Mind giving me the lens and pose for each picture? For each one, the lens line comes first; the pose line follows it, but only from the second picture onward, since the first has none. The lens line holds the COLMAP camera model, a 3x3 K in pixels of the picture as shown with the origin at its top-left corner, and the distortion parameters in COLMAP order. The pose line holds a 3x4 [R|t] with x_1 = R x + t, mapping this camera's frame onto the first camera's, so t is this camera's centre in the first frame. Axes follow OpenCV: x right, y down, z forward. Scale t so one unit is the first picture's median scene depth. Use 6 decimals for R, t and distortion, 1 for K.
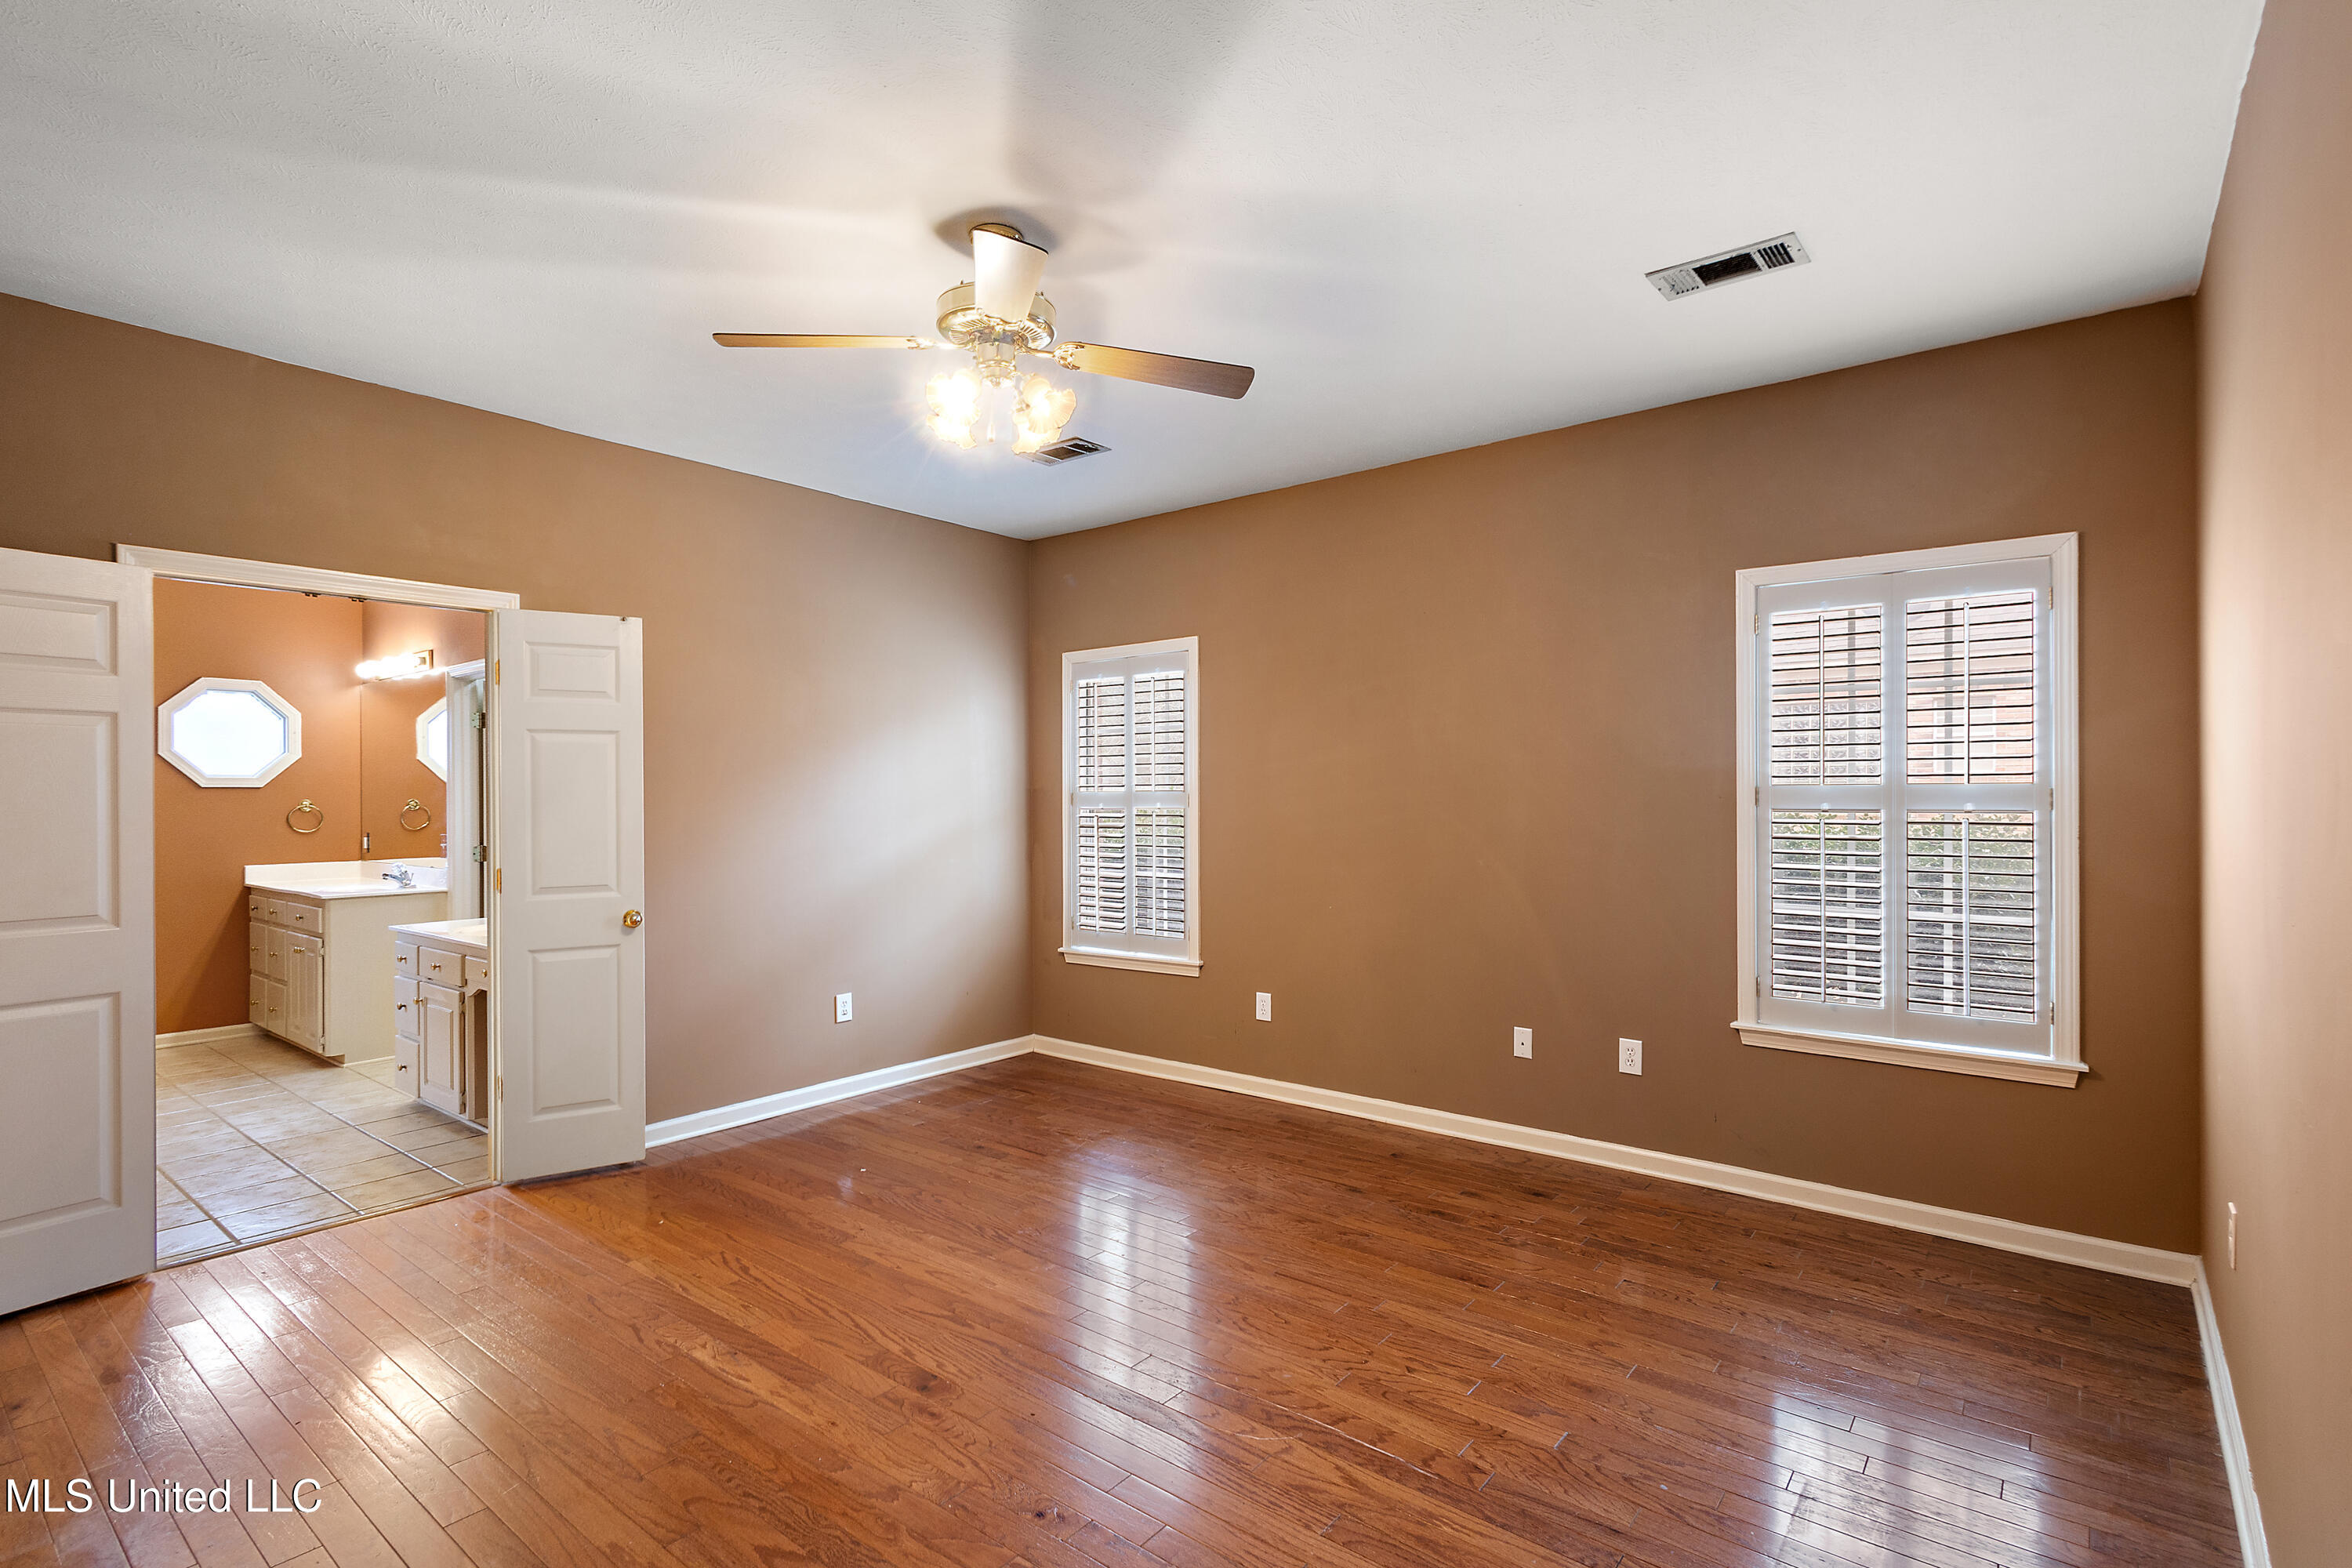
lens RADIAL K [[1111.8, 0, 1197.4], [0, 1111.8, 794.0], [0, 0, 1]] dist [0.012274, -0.003005]
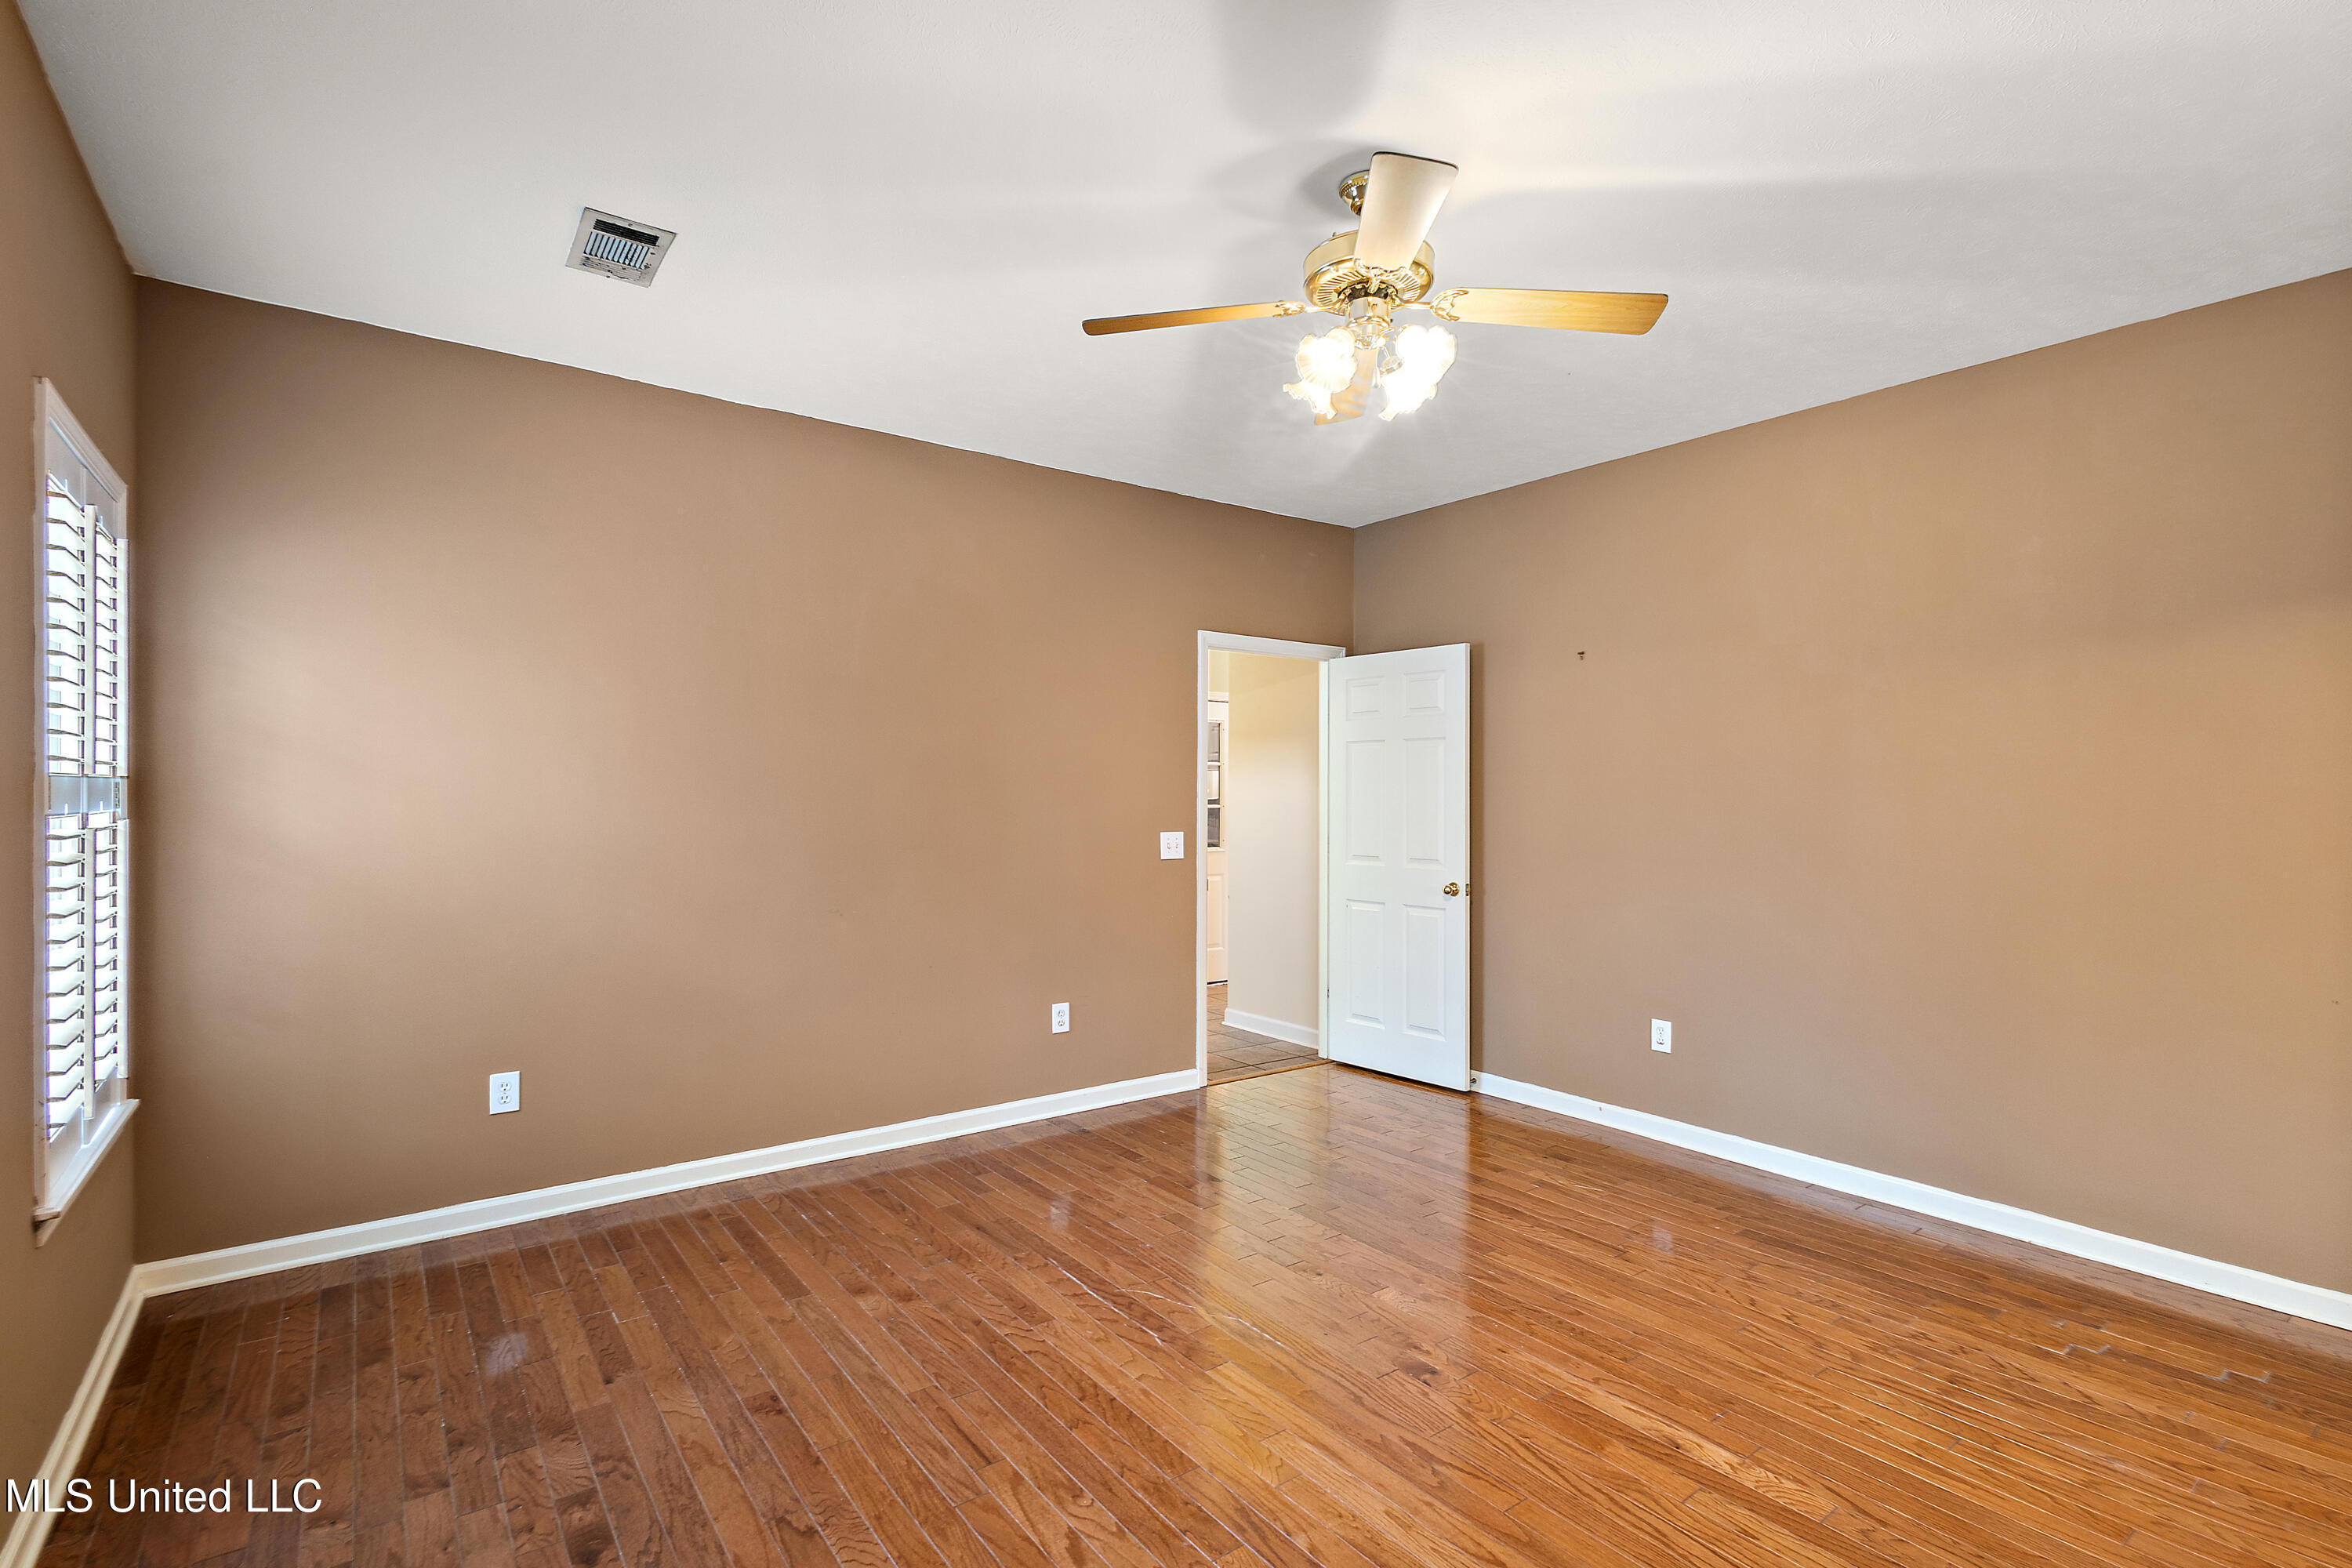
lens RADIAL K [[1111.8, 0, 1172.8], [0, 1111.8, 791.9], [0, 0, 1]] dist [0.012274, -0.003005]
pose [[-0.963898, -0.000140, 0.266272, -0.148688], [0.000205, 0.999999, 0.001270, -0.000245], [-0.266272, 0.001279, -0.963897, 1.059942]]
